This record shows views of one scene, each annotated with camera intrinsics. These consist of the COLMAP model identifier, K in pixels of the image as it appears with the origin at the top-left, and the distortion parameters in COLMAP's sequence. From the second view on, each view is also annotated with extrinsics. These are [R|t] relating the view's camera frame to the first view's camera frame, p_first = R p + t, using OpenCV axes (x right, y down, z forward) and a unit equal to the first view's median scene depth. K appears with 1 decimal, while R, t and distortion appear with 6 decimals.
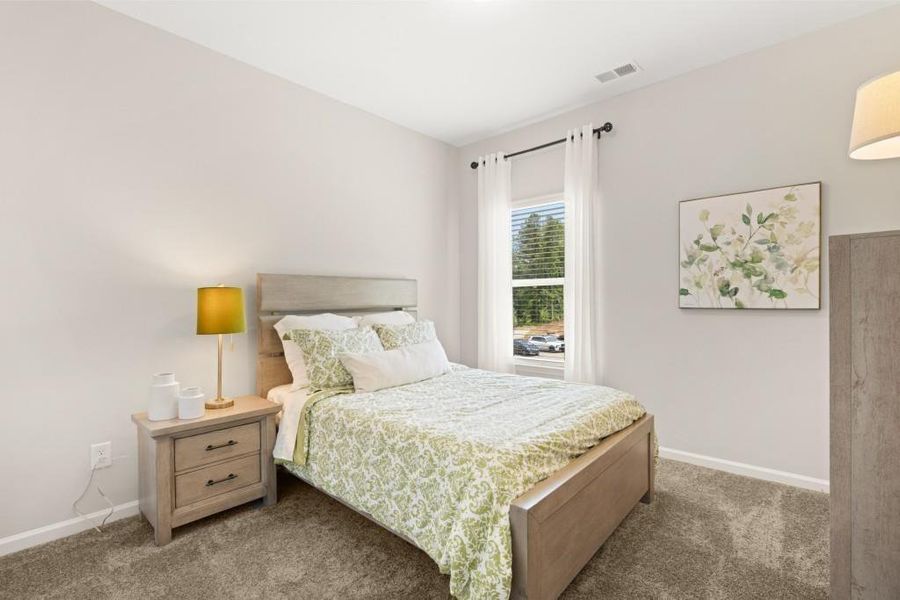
lens RADIAL K [[421.2, 0, 447.6], [0, 421.2, 299.6], [0, 0, 1]] dist [-0.000843, 0.000013]
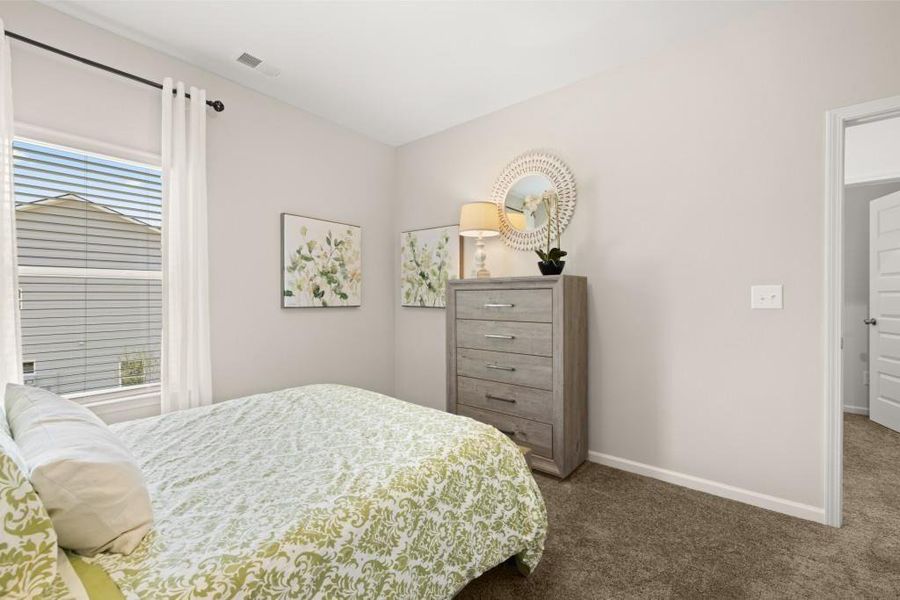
lens RADIAL K [[375.9, 0, 447.6], [0, 375.9, 299.7], [0, 0, 1]] dist [-0.006159, -0.000232]
pose [[-0.049171, 0.005070, 0.998777, -0.513294], [0.007619, 0.999960, -0.004701, 0.007642], [-0.998761, 0.007378, -0.049208, 0.666084]]
